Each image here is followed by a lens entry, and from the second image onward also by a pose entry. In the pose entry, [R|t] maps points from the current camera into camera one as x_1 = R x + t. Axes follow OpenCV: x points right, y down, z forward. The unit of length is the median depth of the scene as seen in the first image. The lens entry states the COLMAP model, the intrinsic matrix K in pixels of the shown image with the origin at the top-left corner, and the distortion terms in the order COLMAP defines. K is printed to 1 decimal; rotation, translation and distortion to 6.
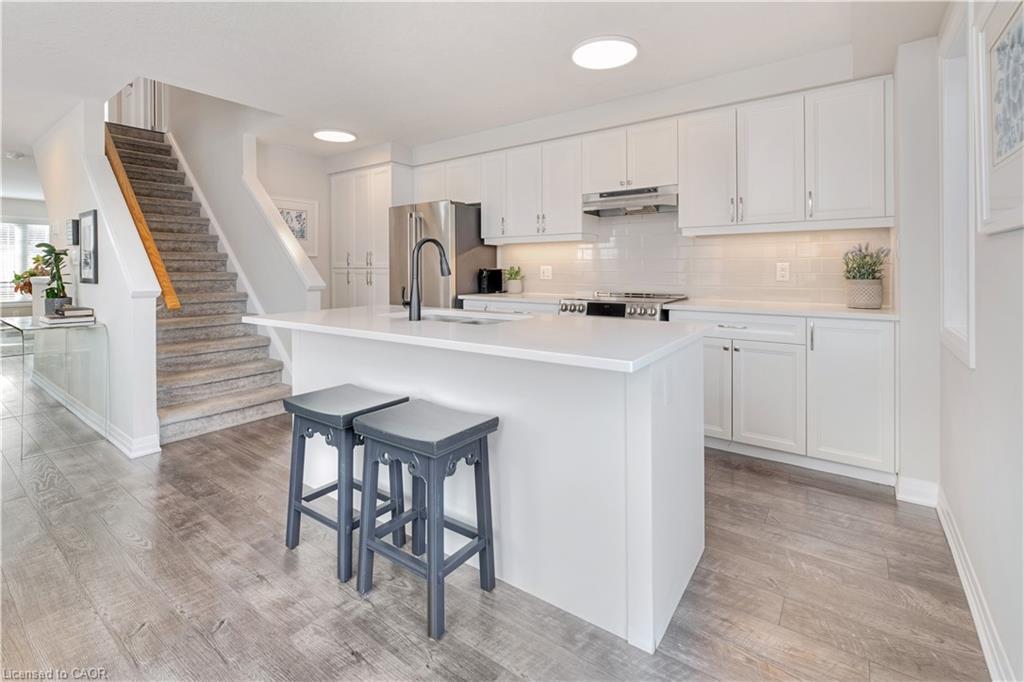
lens RADIAL K [[472.1, 0, 483.9], [0, 472.1, 262.0], [0, 0, 1]] dist [-0.000464, -0.000544]
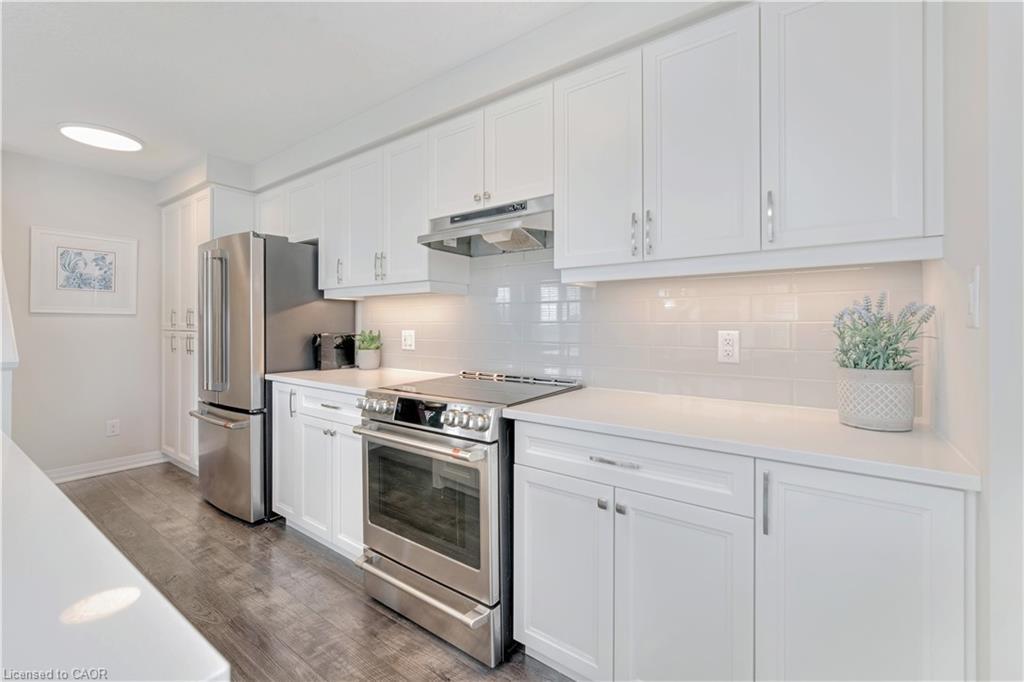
lens RADIAL K [[443.5, 0, 509.4], [0, 443.5, 321.2], [0, 0, 1]] dist [0.000796, 0.000143]
pose [[0.999544, 0.003766, 0.029955, 0.338512], [-0.003924, 0.999979, 0.005191, -0.011018], [-0.029935, -0.005306, 0.999538, 0.453825]]
